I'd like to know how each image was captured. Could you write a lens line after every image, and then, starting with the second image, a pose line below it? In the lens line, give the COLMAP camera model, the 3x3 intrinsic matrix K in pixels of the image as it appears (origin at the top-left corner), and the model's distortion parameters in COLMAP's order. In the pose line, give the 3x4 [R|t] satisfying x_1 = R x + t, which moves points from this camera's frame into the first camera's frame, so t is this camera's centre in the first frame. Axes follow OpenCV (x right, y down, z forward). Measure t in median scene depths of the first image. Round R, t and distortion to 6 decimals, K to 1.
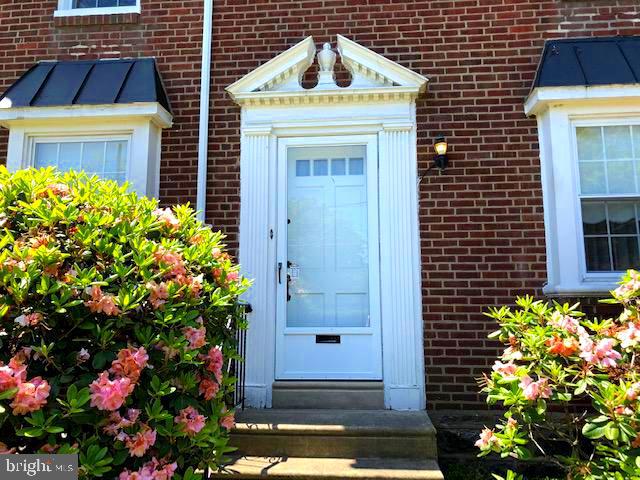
lens RADIAL K [[526.7, 0, 319.0], [0, 526.7, 233.3], [0, 0, 1]] dist [0.033821, -0.018827]
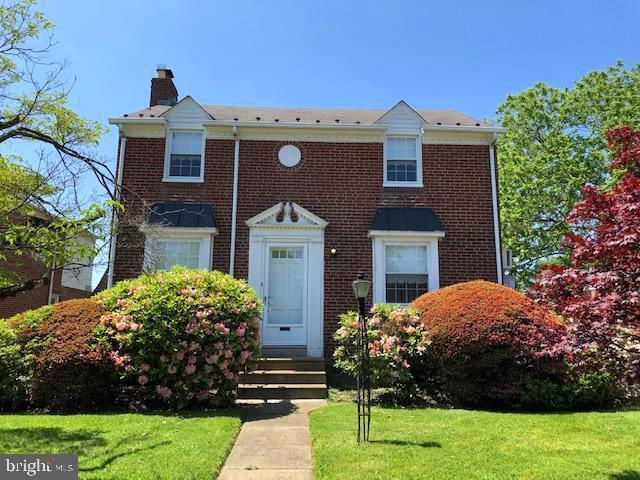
lens RADIAL K [[526.7, 0, 323.9], [0, 526.7, 233.7], [0, 0, 1]] dist [0.033821, -0.018827]
pose [[0.990306, 0.034213, 0.134625, -0.141881], [-0.029555, 0.998898, -0.036451, -0.146936], [-0.135724, 0.032119, 0.990226, -1.389138]]
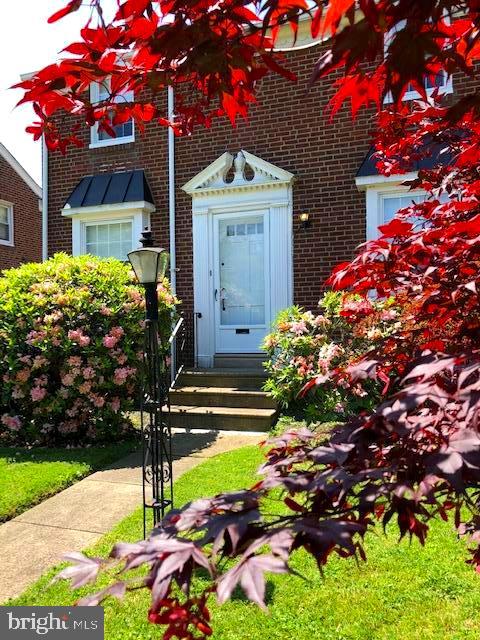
lens RADIAL K [[526.7, 0, 237.7], [0, 526.7, 334.5], [0, 0, 1]] dist [0.033821, -0.018827]
pose [[0.967050, -0.008964, -0.254427, 0.438723], [0.050851, 0.986042, 0.158540, -0.068915], [0.249454, -0.166254, 0.954008, -0.676925]]
